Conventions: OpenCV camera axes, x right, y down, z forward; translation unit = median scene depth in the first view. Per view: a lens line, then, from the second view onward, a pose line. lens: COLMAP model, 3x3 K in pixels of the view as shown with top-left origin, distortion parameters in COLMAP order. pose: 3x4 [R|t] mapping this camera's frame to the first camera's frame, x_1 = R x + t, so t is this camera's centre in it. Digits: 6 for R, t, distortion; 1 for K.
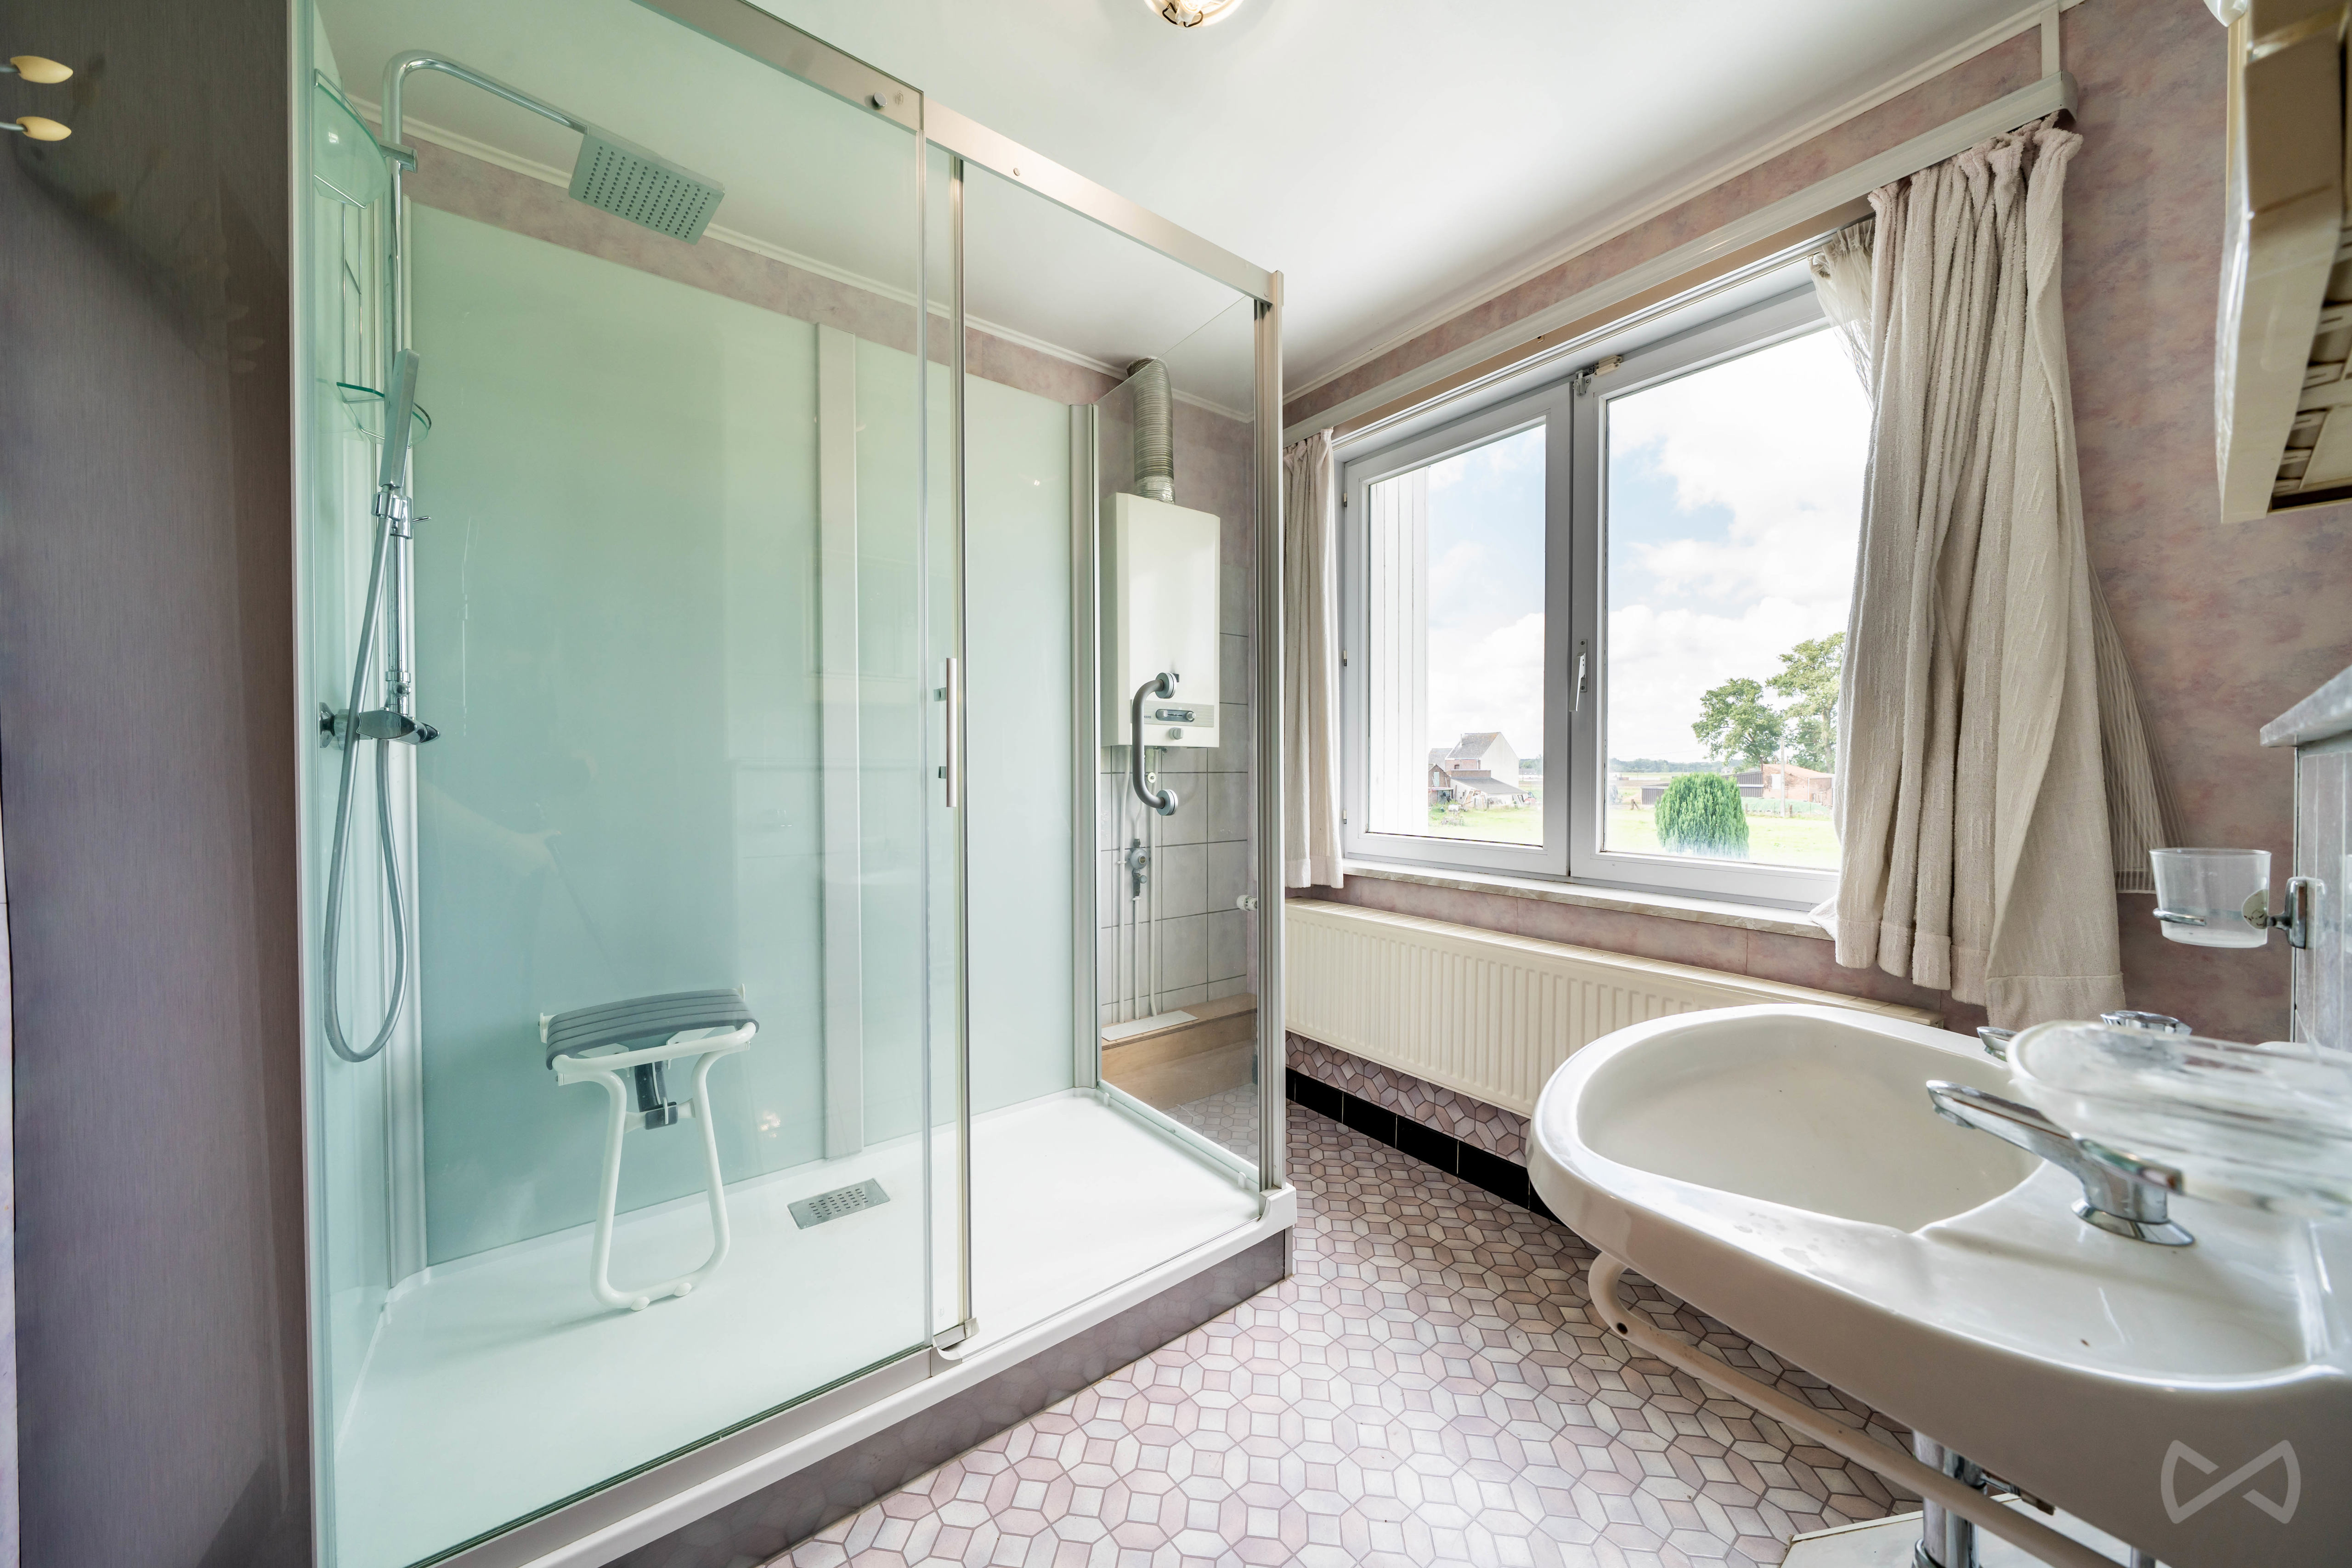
lens RADIAL K [[795.3, 0, 1172.2], [0, 795.3, 781.2], [0, 0, 1]] dist [-0.004995, -0.000131]
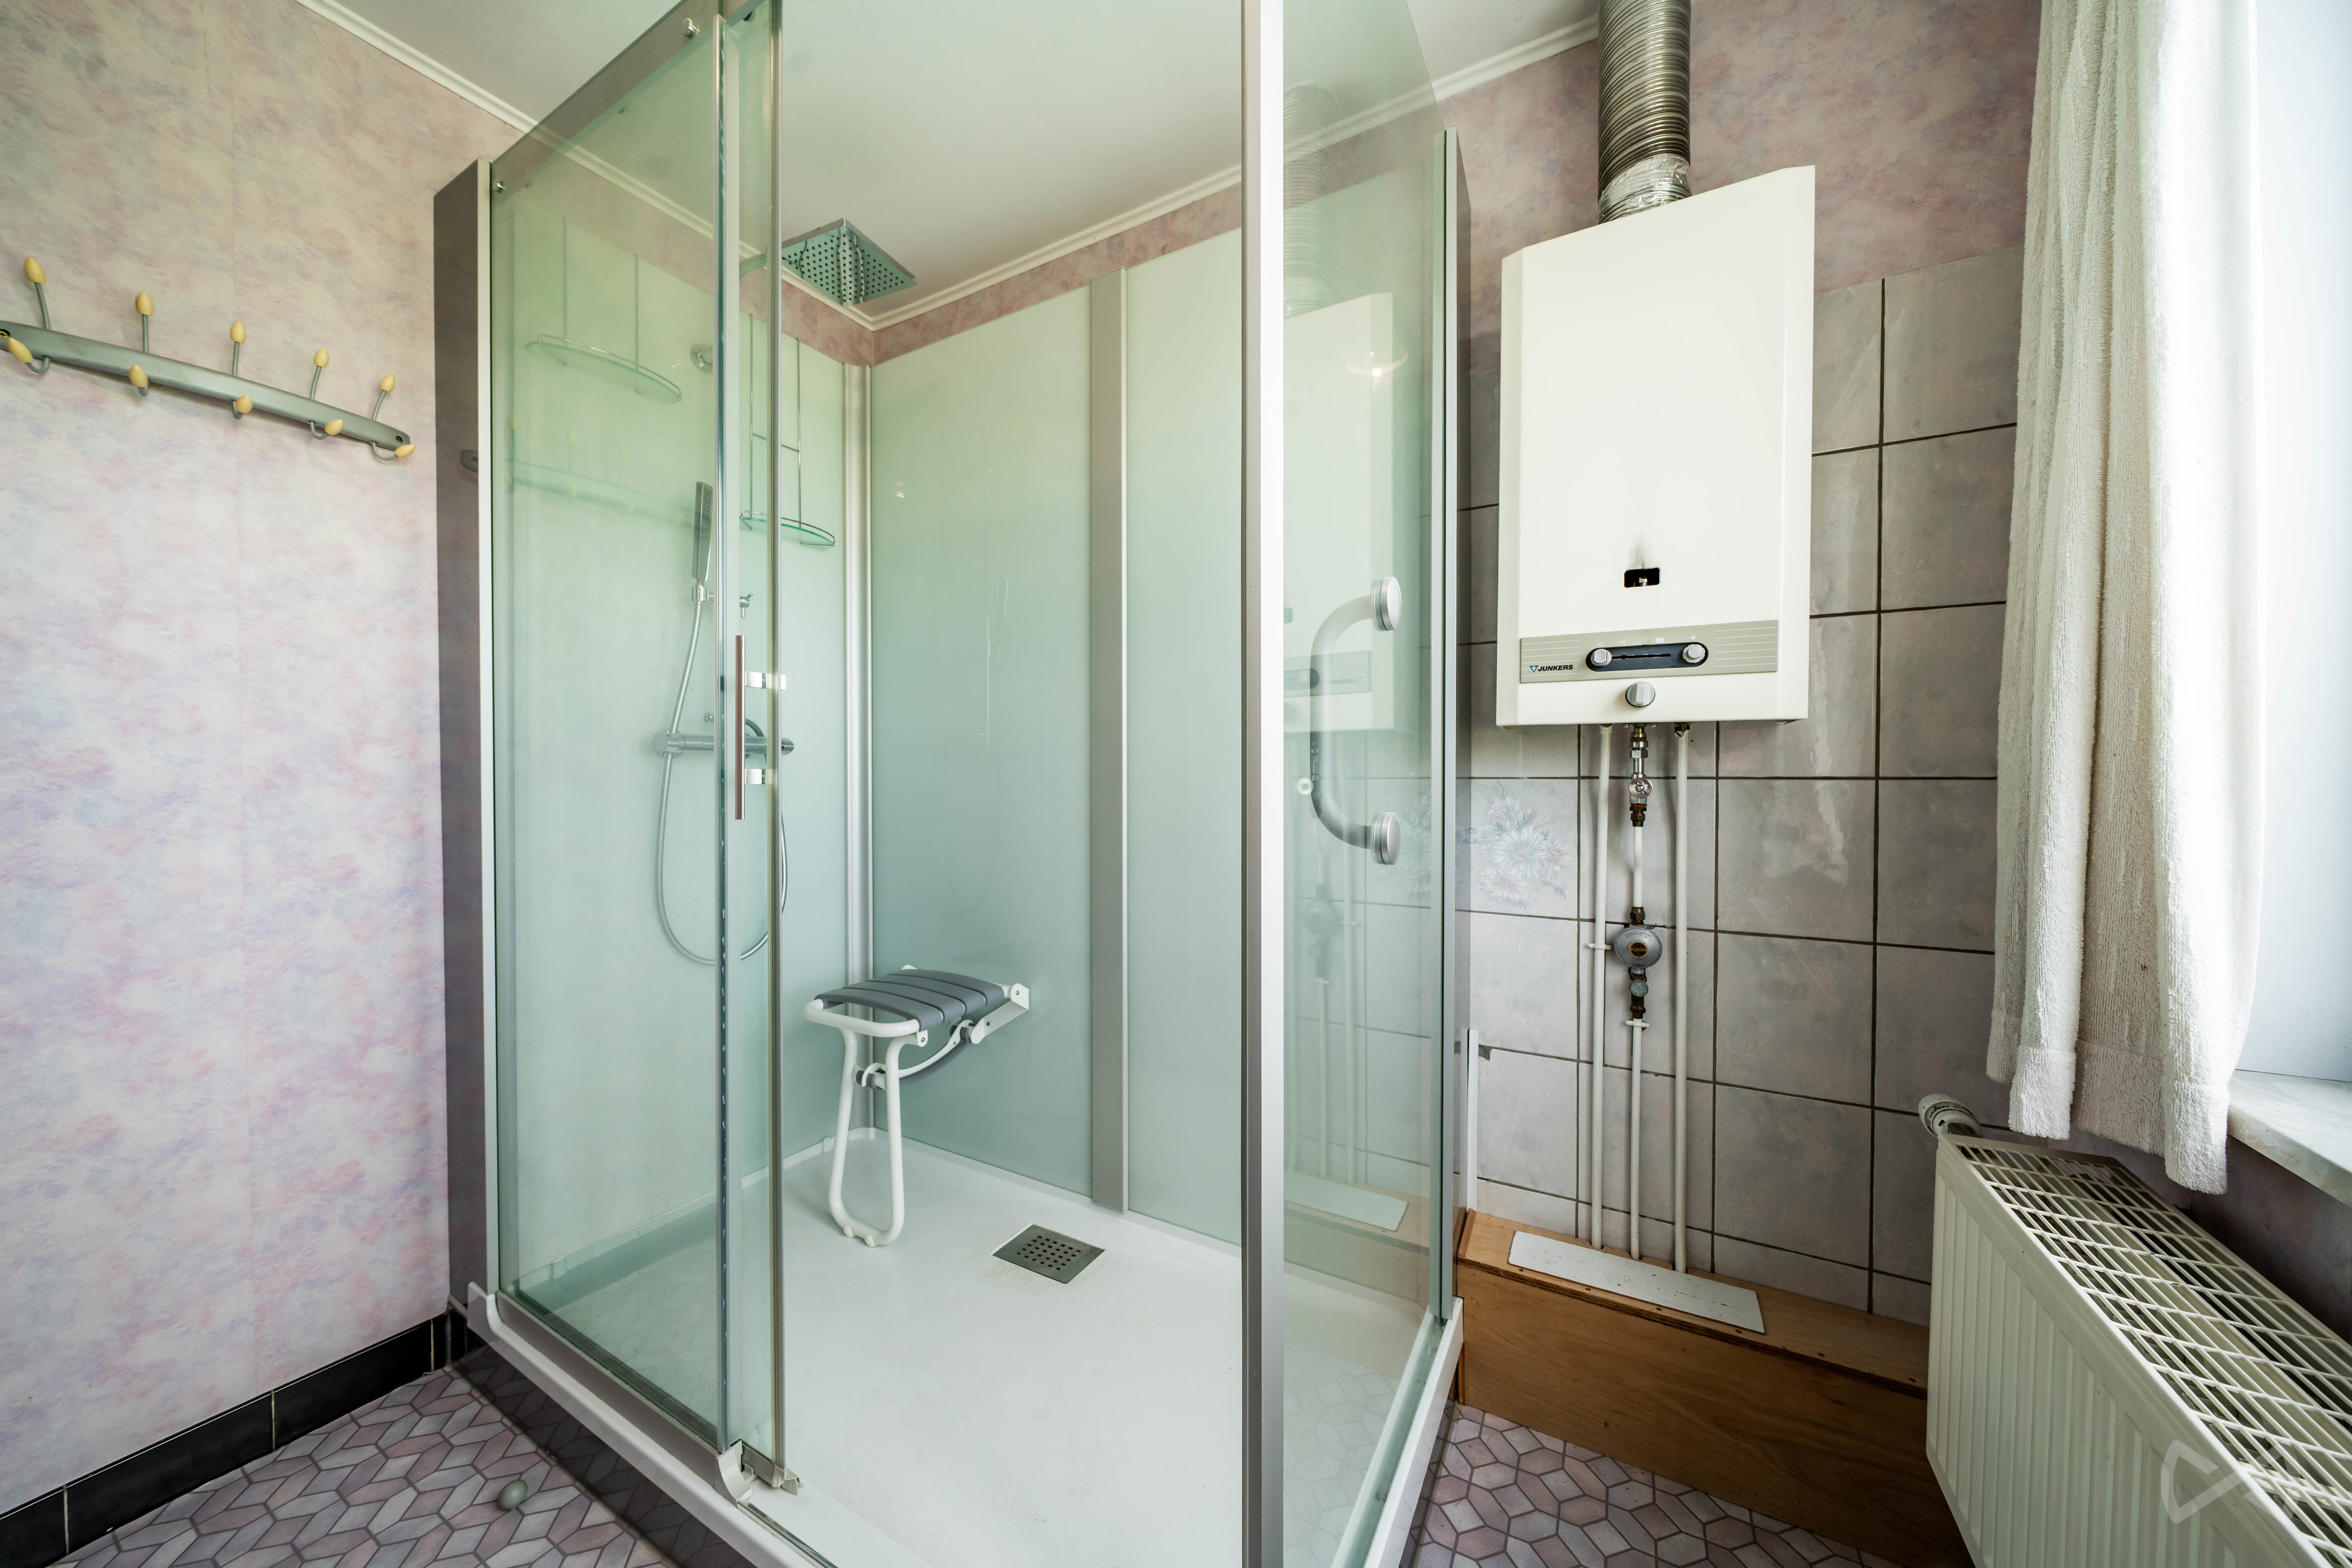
lens RADIAL K [[807.5, 0, 1142.4], [0, 807.5, 792.2], [0, 0, 1]] dist [-0.000108, -0.000020]
pose [[0.369997, 0.019081, -0.928837, 0.324247], [-0.000624, 0.999794, 0.020290, -0.011829], [0.929033, -0.006928, 0.369933, 0.521336]]
